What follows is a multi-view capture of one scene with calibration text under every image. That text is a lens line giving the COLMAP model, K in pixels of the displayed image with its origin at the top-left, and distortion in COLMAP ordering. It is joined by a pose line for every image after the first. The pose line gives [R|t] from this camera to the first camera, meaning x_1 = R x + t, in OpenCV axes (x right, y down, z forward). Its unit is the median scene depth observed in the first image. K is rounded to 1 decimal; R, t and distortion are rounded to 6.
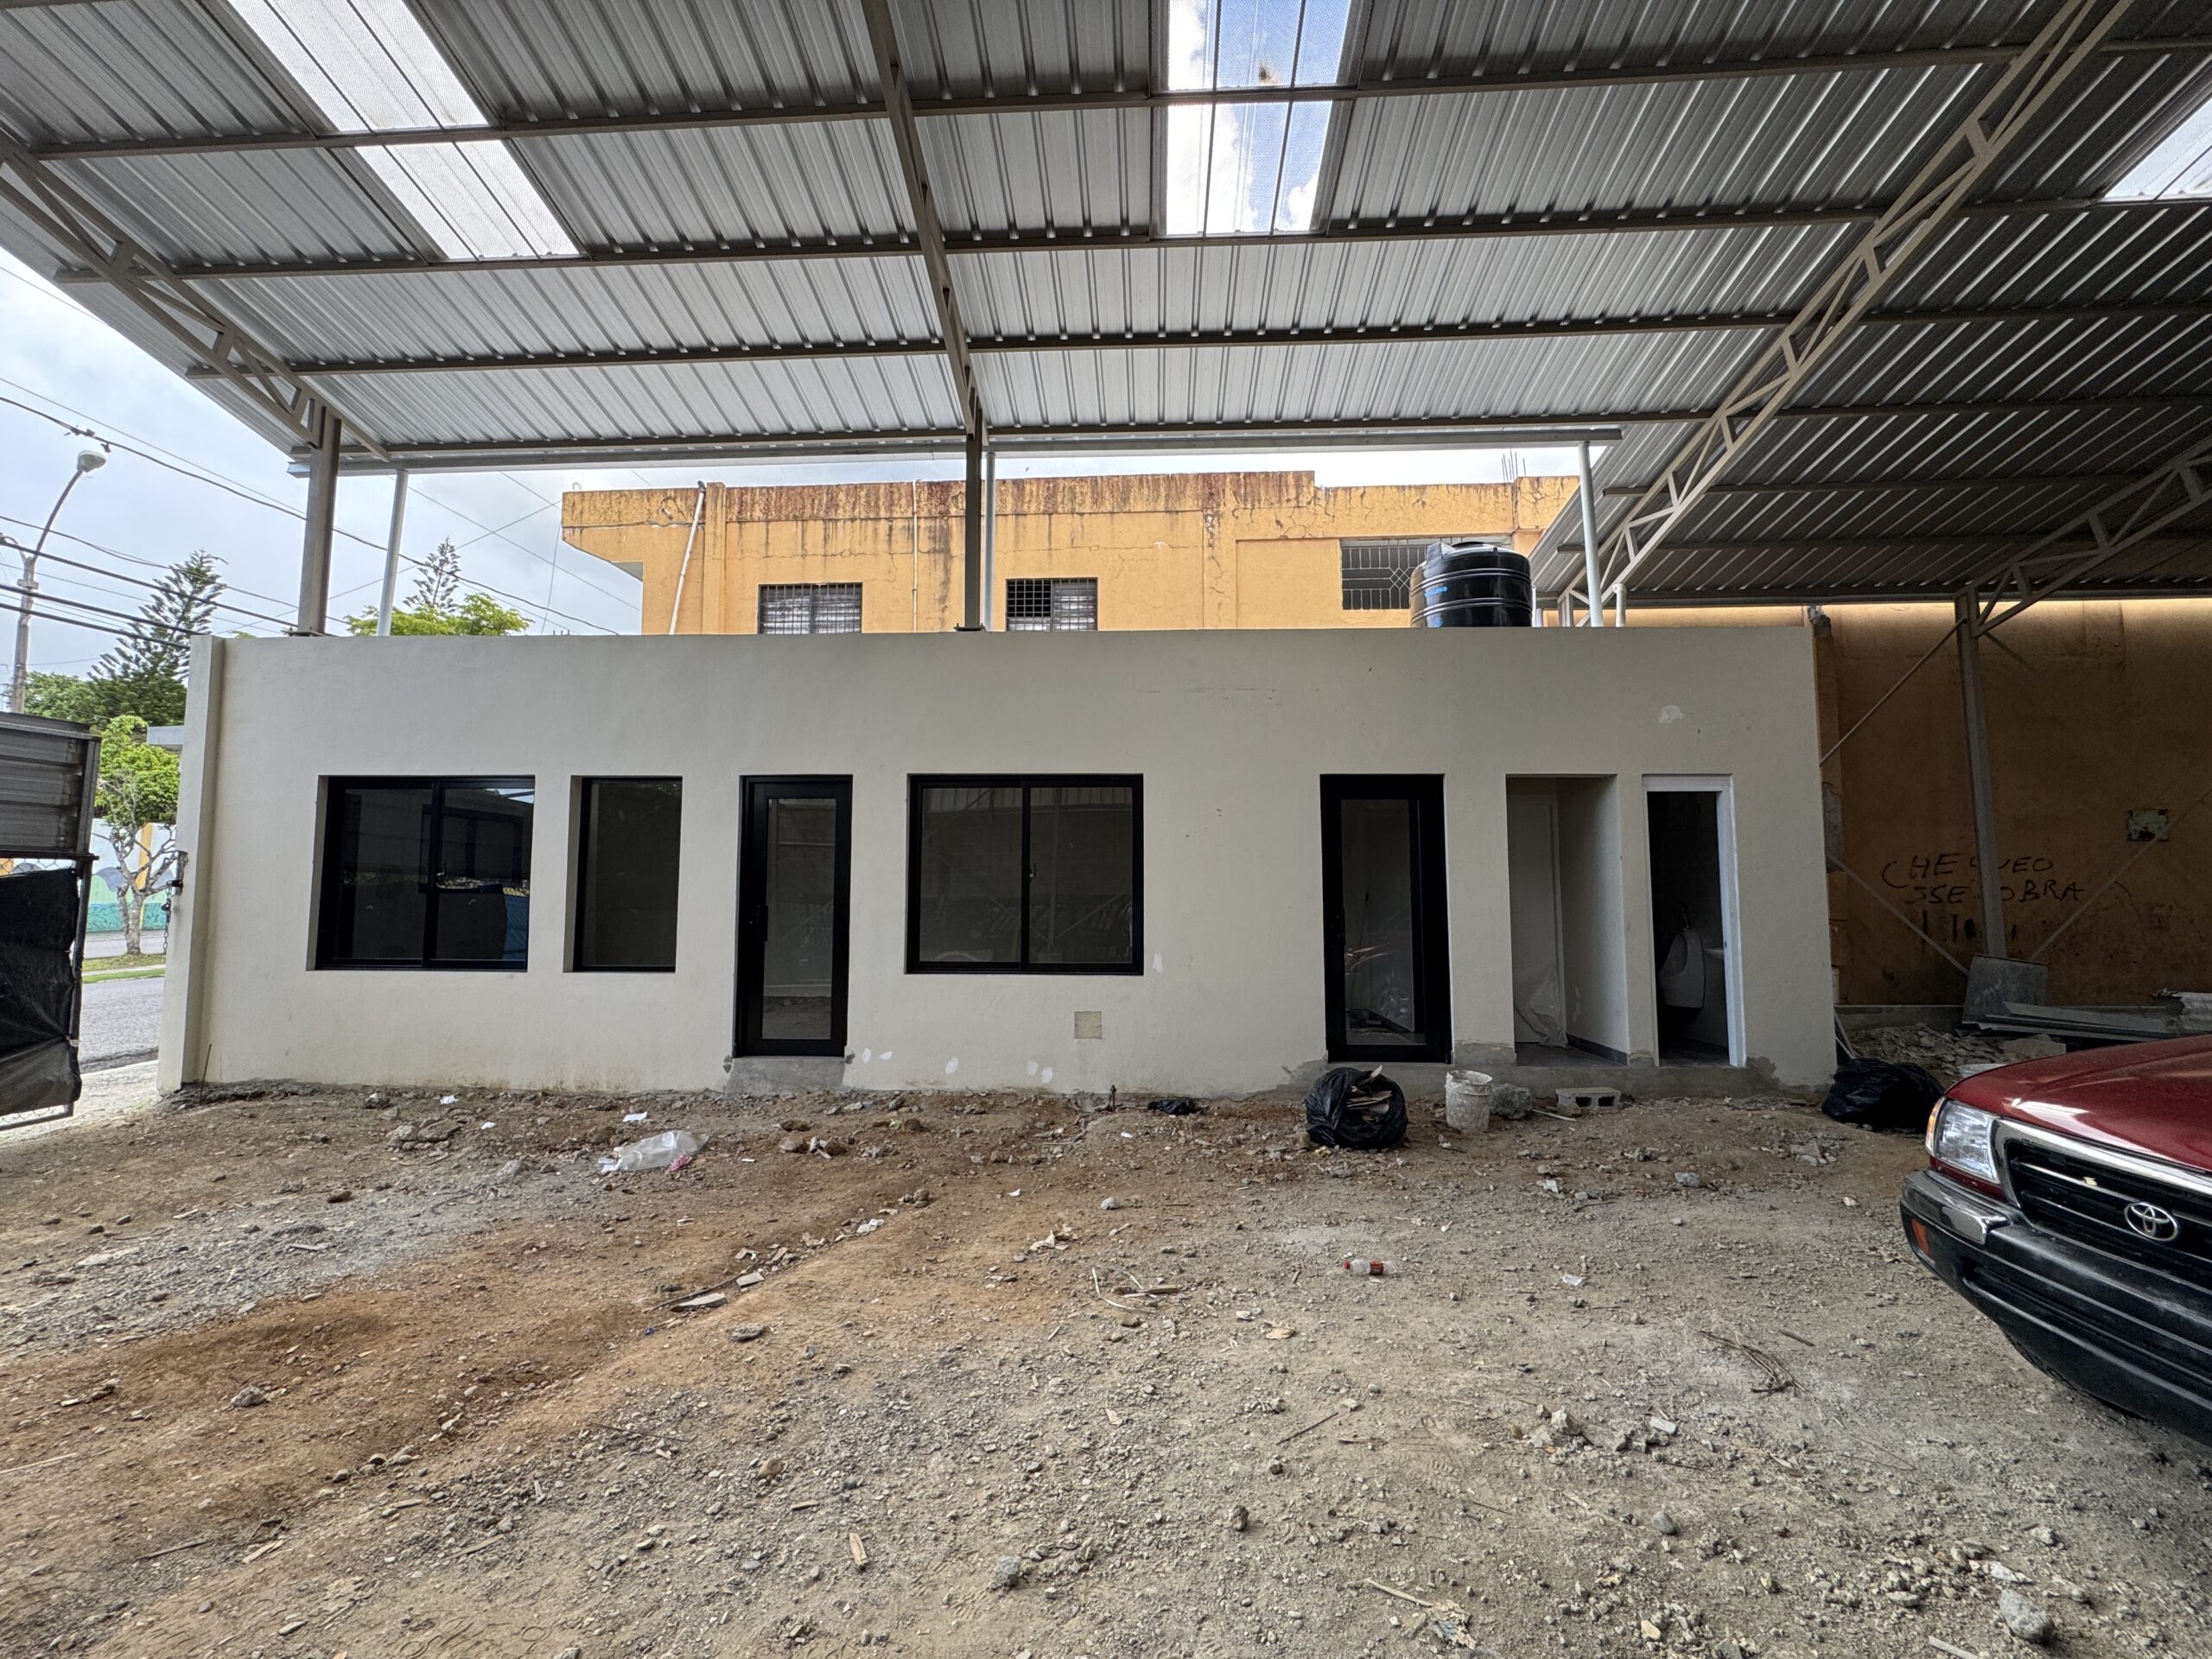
lens RADIAL K [[882.7, 0, 1106.0], [0, 882.7, 829.5], [0, 0, 1]] dist [-0.001926, -0.000200]
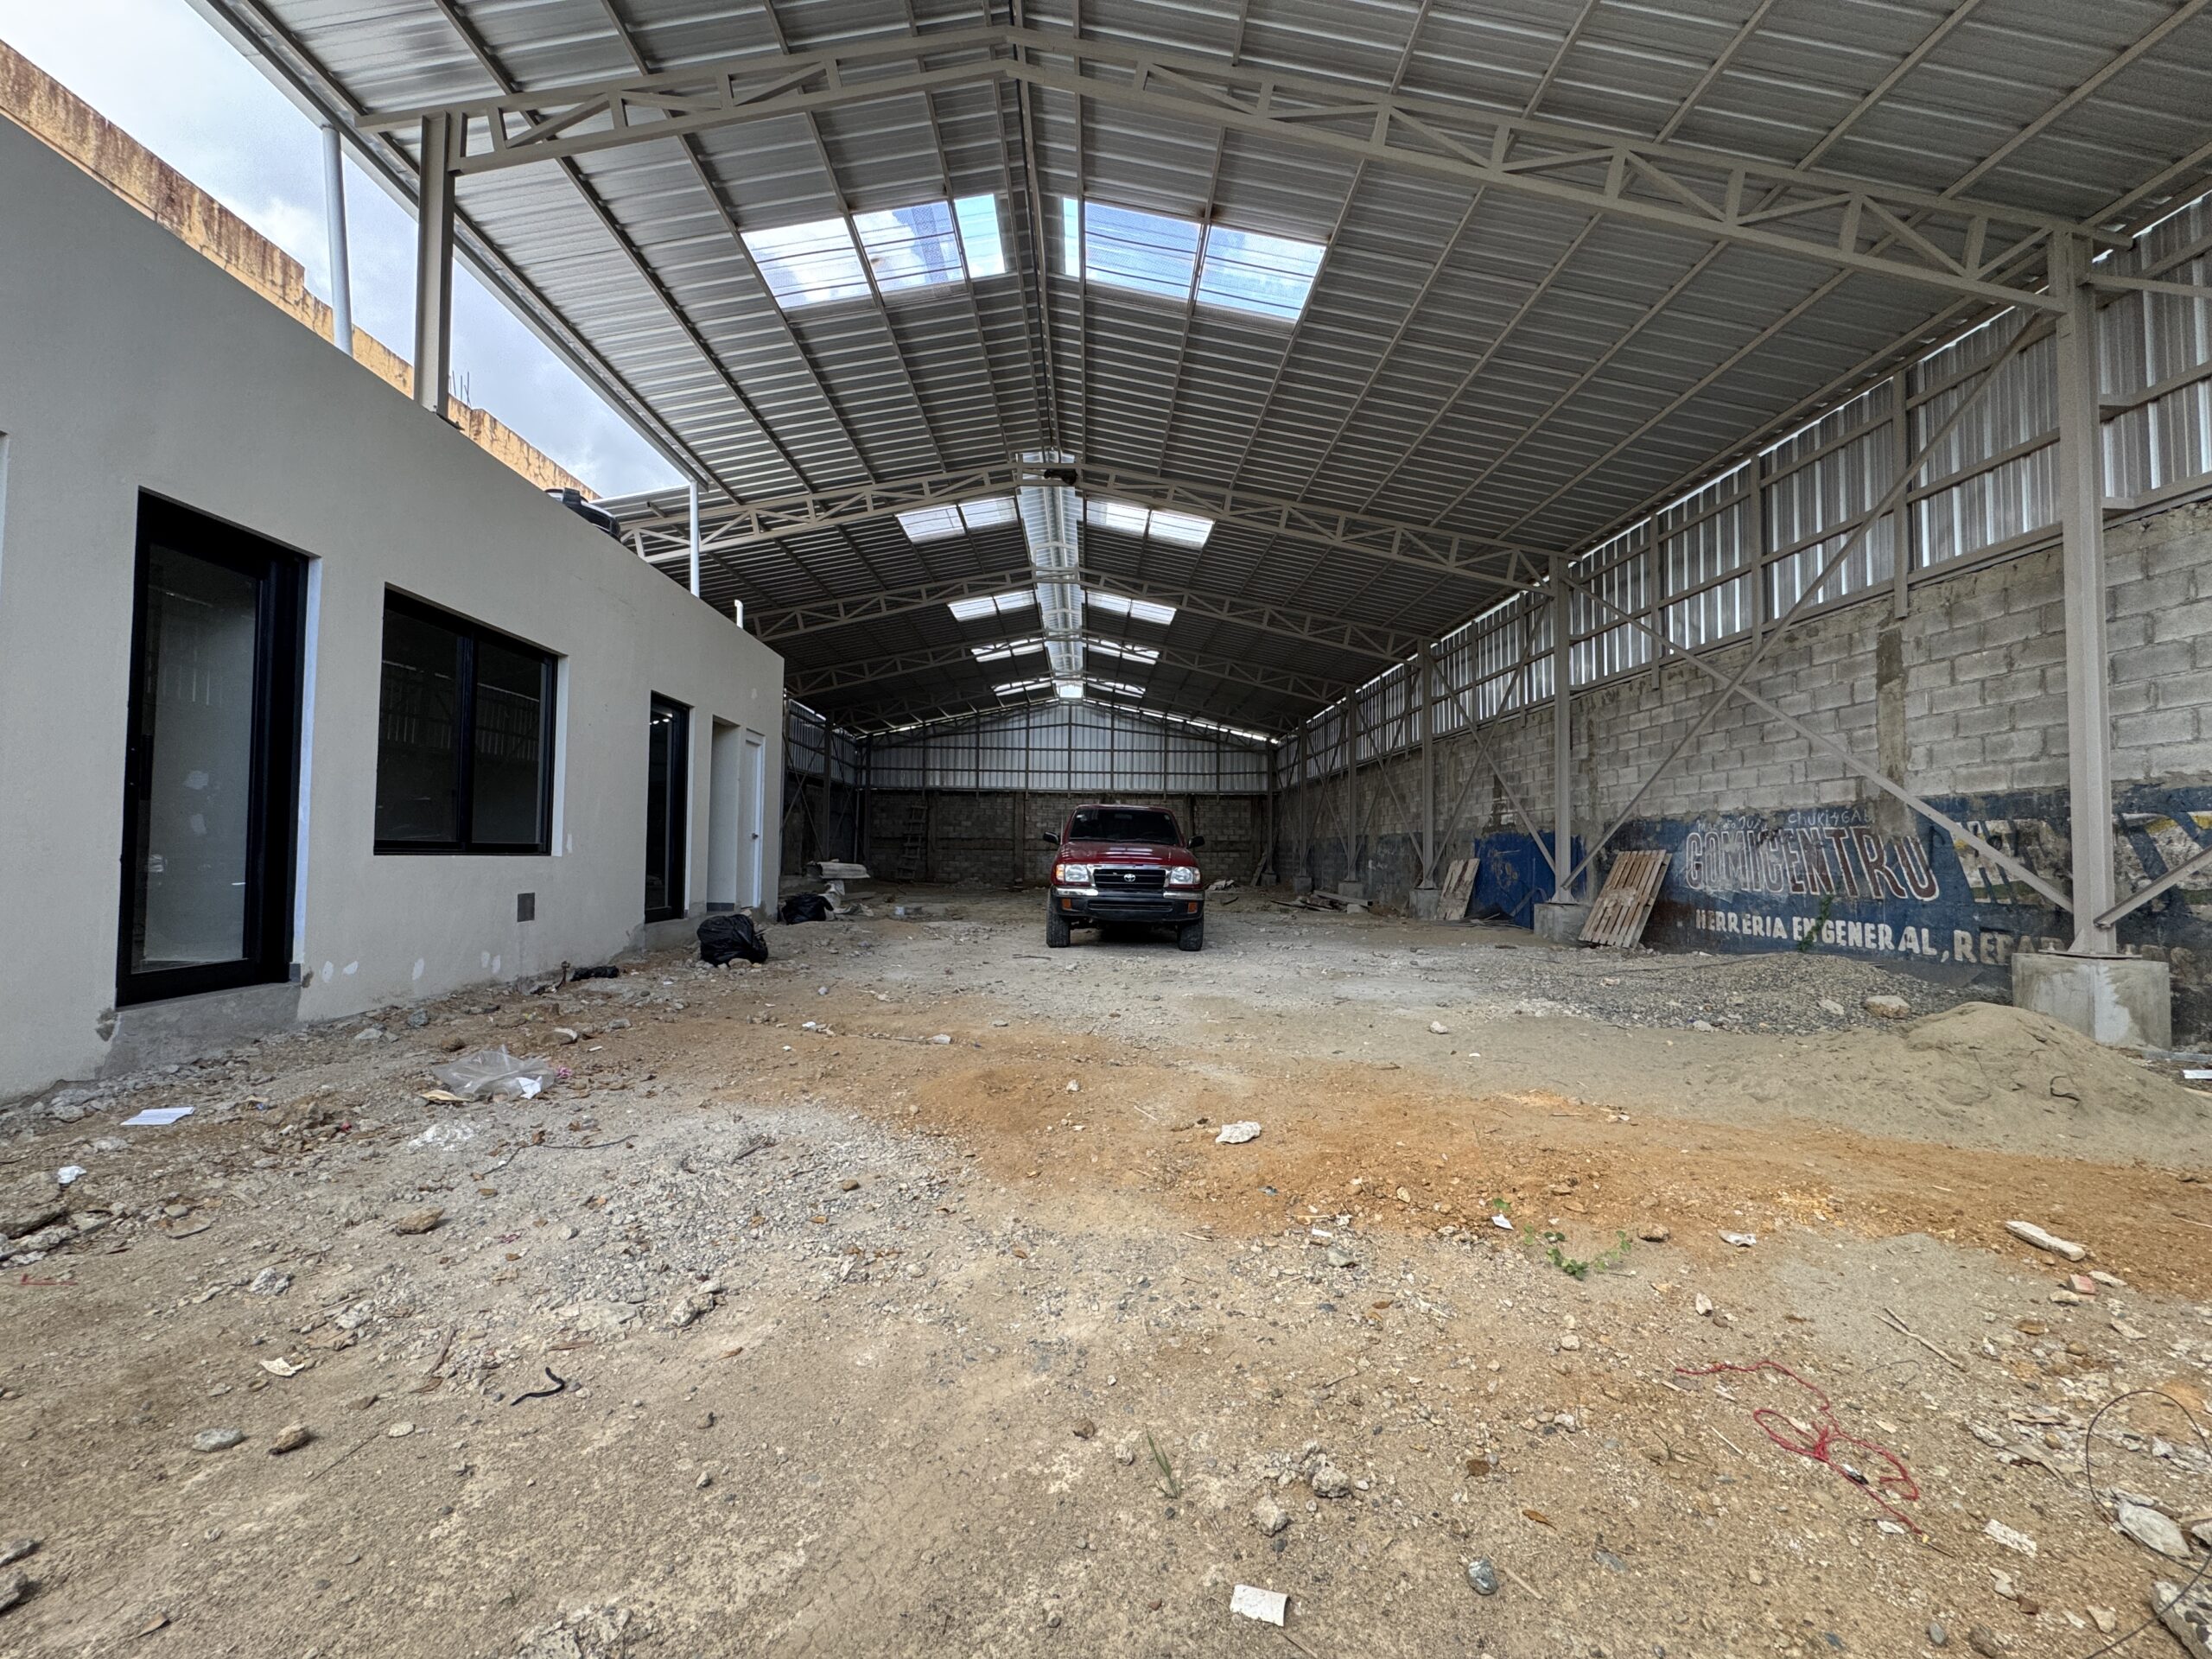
lens RADIAL K [[882.7, 0, 1106.0], [0, 882.7, 829.5], [0, 0, 1]] dist [-0.001926, -0.000200]
pose [[-0.077102, 0.026648, 0.996667, -0.703317], [-0.088481, 0.995516, -0.033463, 0.080601], [-0.993089, -0.090766, -0.074399, 0.320455]]
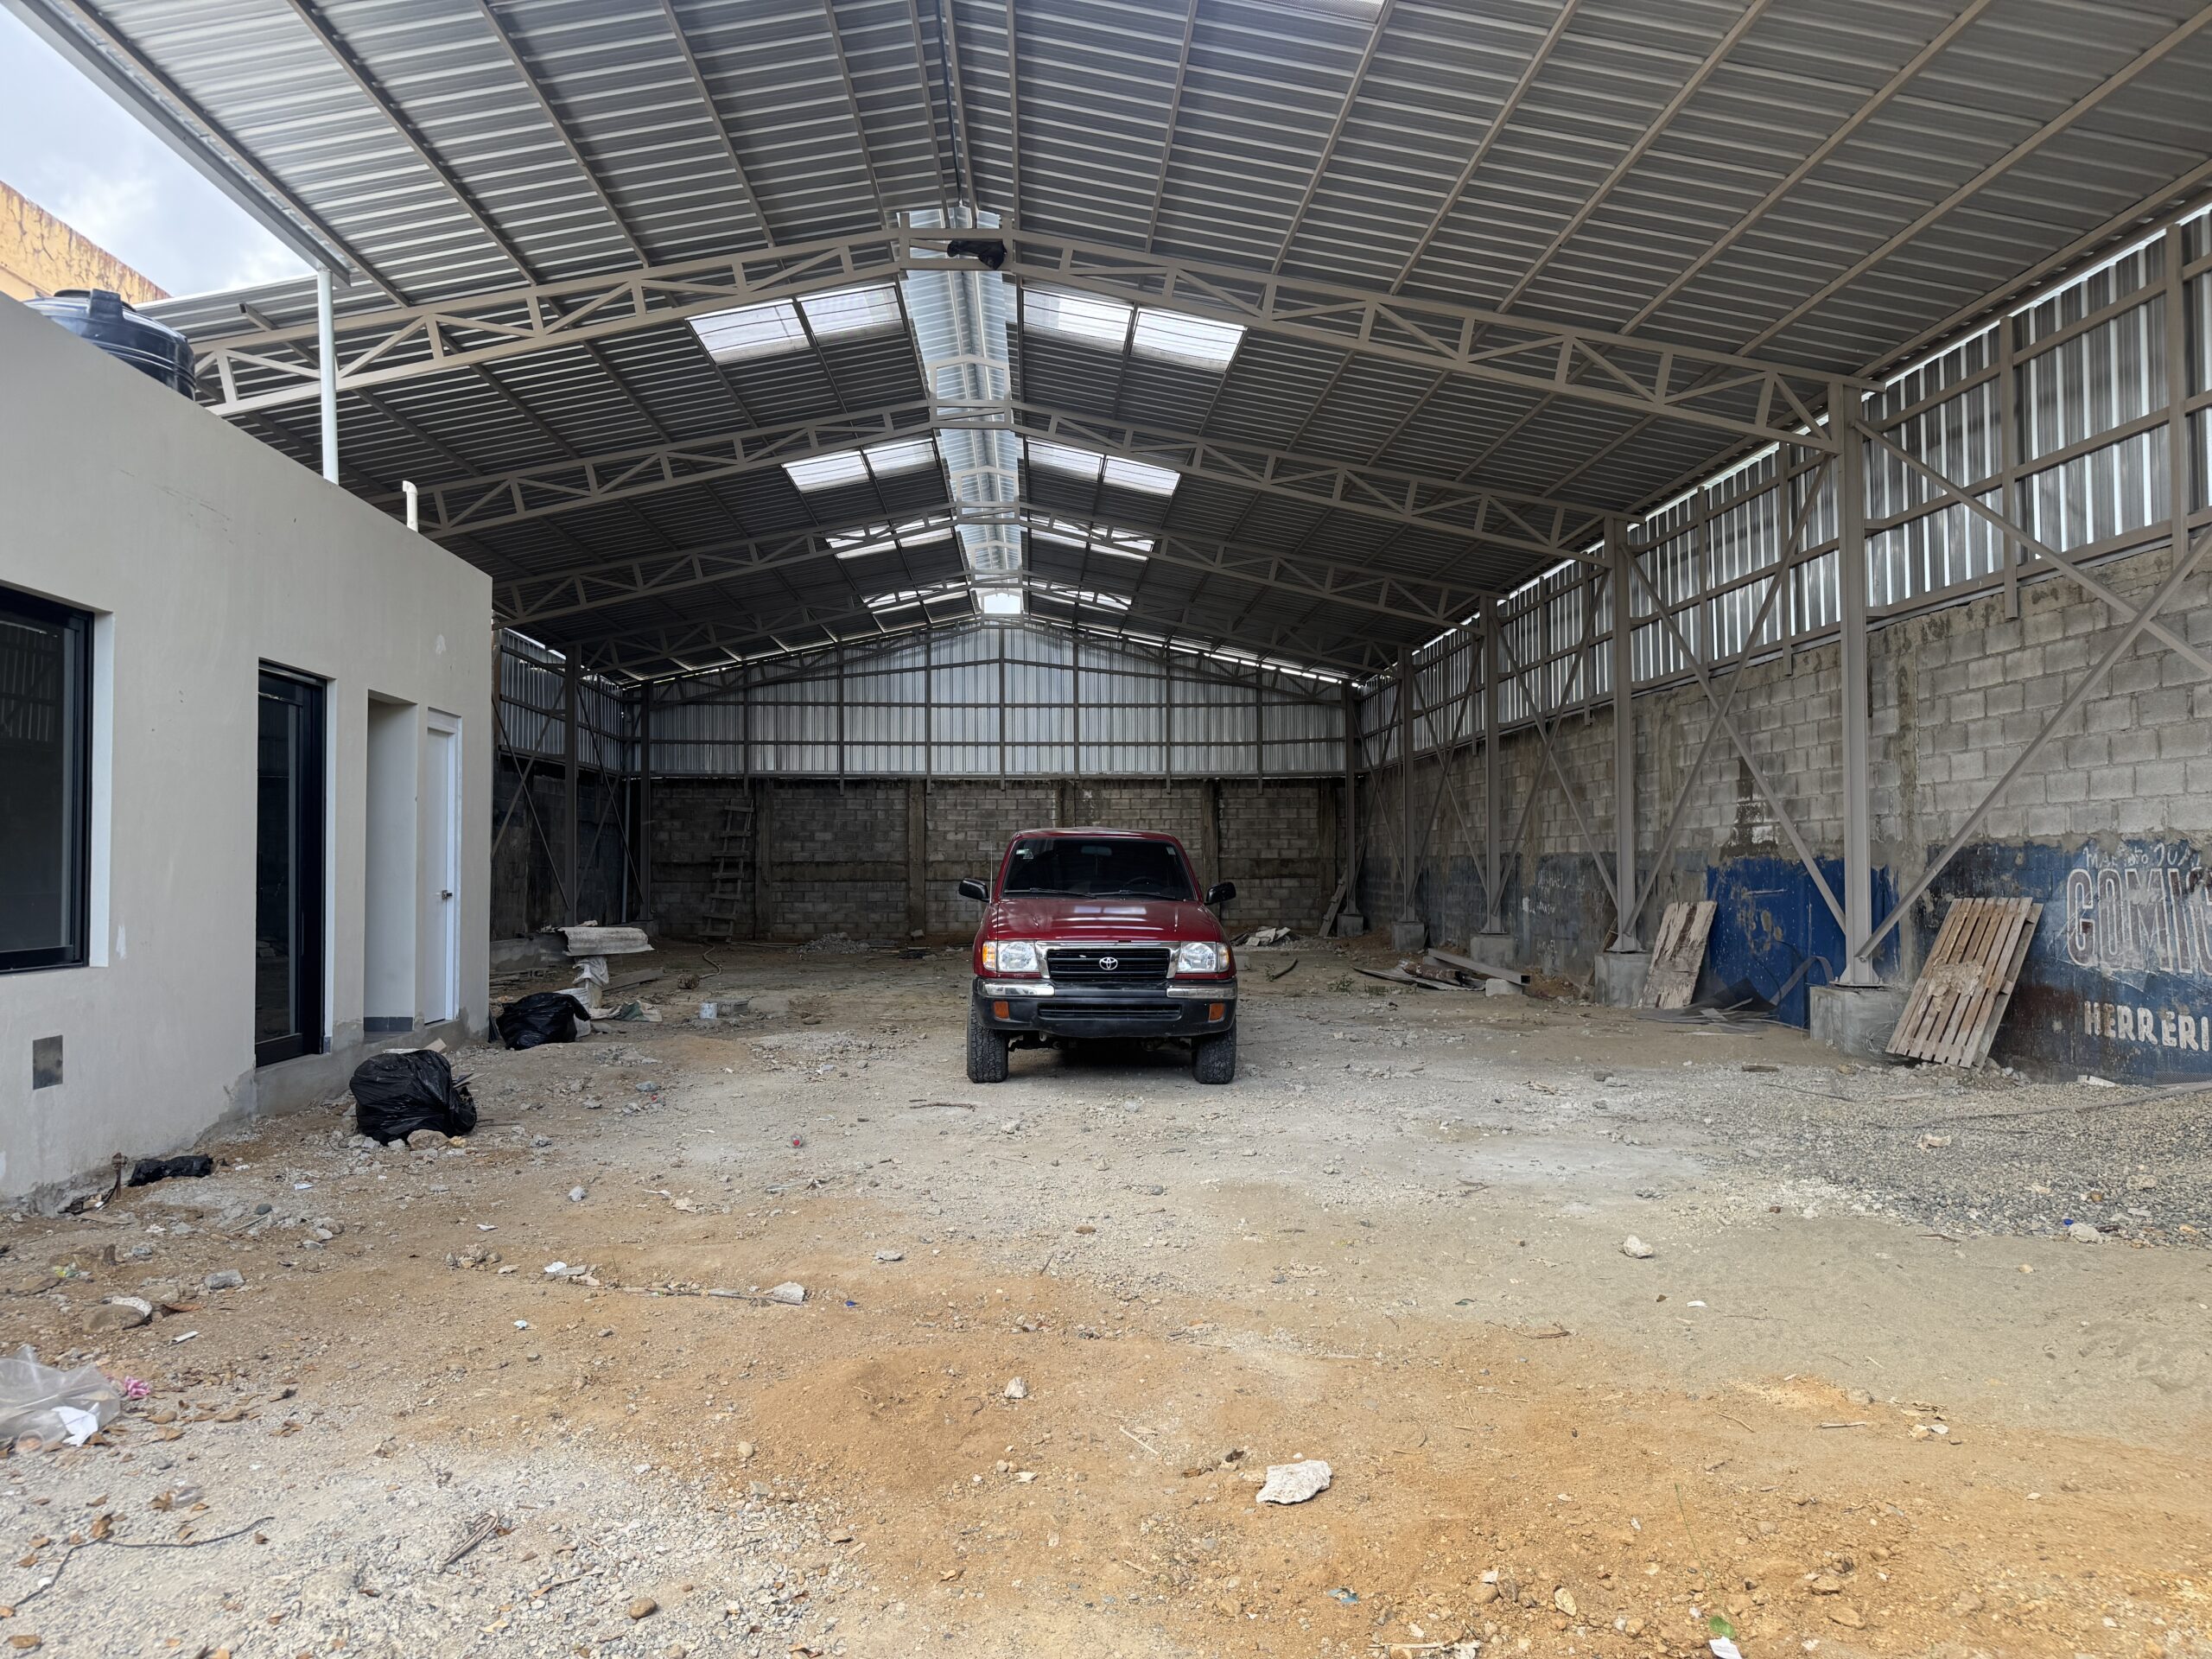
lens RADIAL K [[1551.3, 0, 1104.7], [0, 1551.3, 837.4], [0, 0, 1]] dist [0.059227, -0.069737]
pose [[-0.100056, 0.020985, 0.994760, -0.722134], [-0.071008, 0.997078, -0.028176, 0.046707], [-0.992445, -0.073455, -0.098274, 0.323359]]
